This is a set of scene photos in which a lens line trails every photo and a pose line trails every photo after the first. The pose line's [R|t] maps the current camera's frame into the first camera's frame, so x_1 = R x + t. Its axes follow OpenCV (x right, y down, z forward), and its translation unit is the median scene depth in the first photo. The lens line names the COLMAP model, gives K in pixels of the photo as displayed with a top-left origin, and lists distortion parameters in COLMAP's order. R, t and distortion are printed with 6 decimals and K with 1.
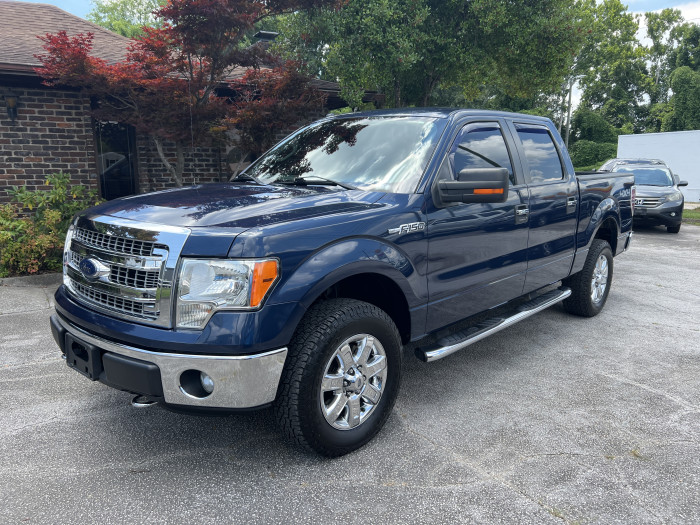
lens RADIAL K [[523.1, 0, 348.0], [0, 523.1, 266.7], [0, 0, 1]] dist [0.041839, -0.041292]
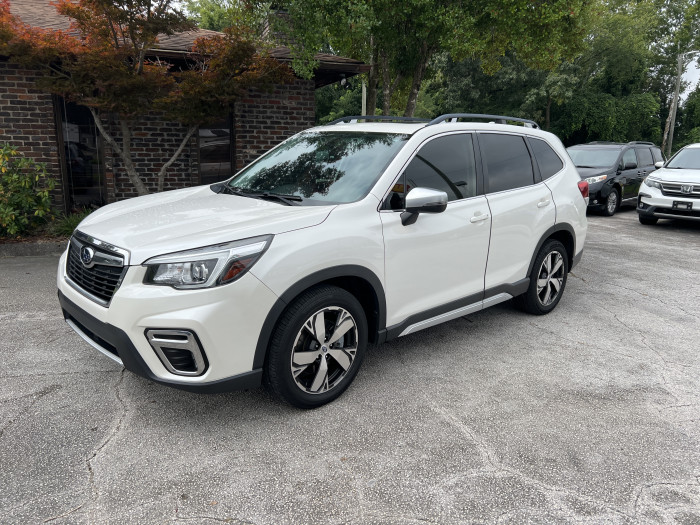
lens RADIAL K [[523.1, 0, 352.3], [0, 523.1, 262.5], [0, 0, 1]] dist [0.041839, -0.041292]
pose [[0.985250, 0.051485, -0.163195, 0.248823], [-0.047749, 0.998502, 0.026734, -0.012421], [0.164327, -0.018547, 0.986232, 0.111545]]
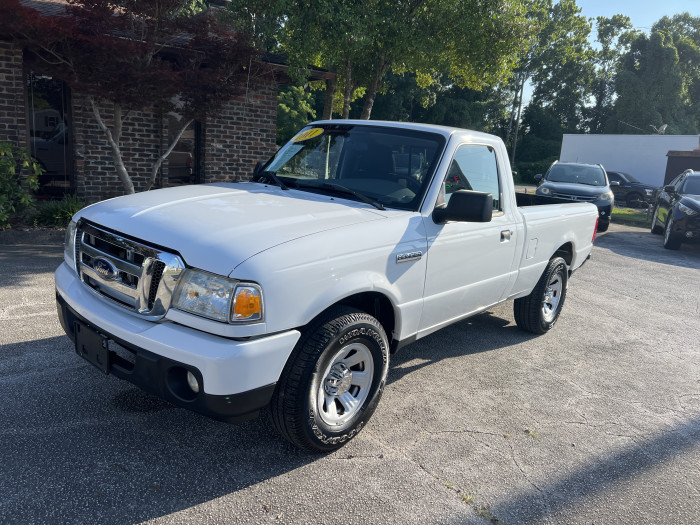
lens RADIAL K [[523.1, 0, 345.3], [0, 523.1, 262.4], [0, 0, 1]] dist [0.041839, -0.041292]
pose [[0.994122, 0.055794, 0.092780, 0.019040], [-0.058568, 0.997906, 0.027450, 0.000749], [-0.091054, -0.032723, 0.995308, -0.006135]]
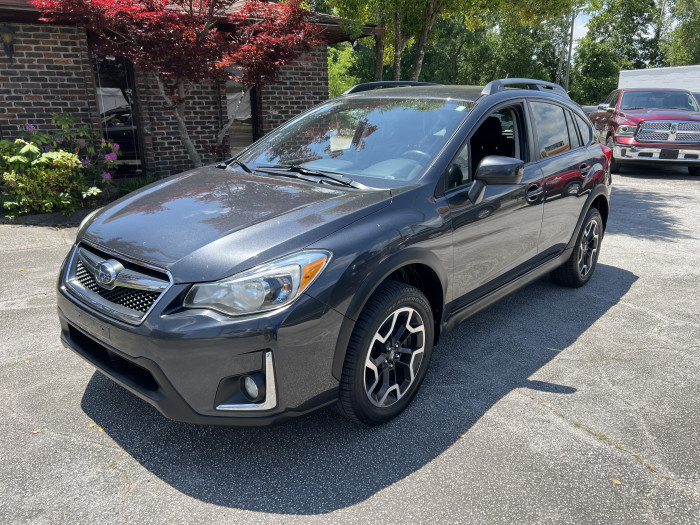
lens RADIAL K [[523.1, 0, 353.3], [0, 523.1, 266.2], [0, 0, 1]] dist [0.041839, -0.041292]
pose [[0.999825, -0.011933, 0.014432, -0.010970], [0.010334, 0.994285, 0.106258, 0.012562], [-0.015617, -0.106090, 0.994234, -0.031223]]
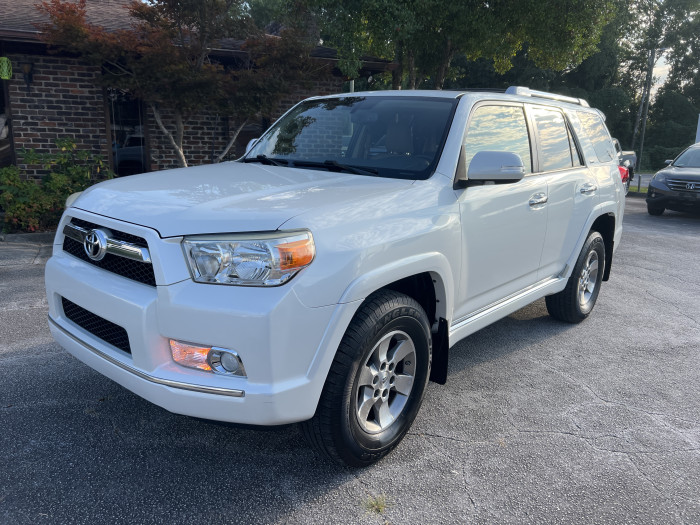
lens RADIAL K [[523.1, 0, 348.0], [0, 523.1, 261.2], [0, 0, 1]] dist [0.041839, -0.041292]
pose [[0.991623, 0.049542, -0.119288, 0.135987], [-0.045362, 0.998266, 0.037507, 0.003883], [0.120940, -0.031782, 0.992151, 0.016126]]
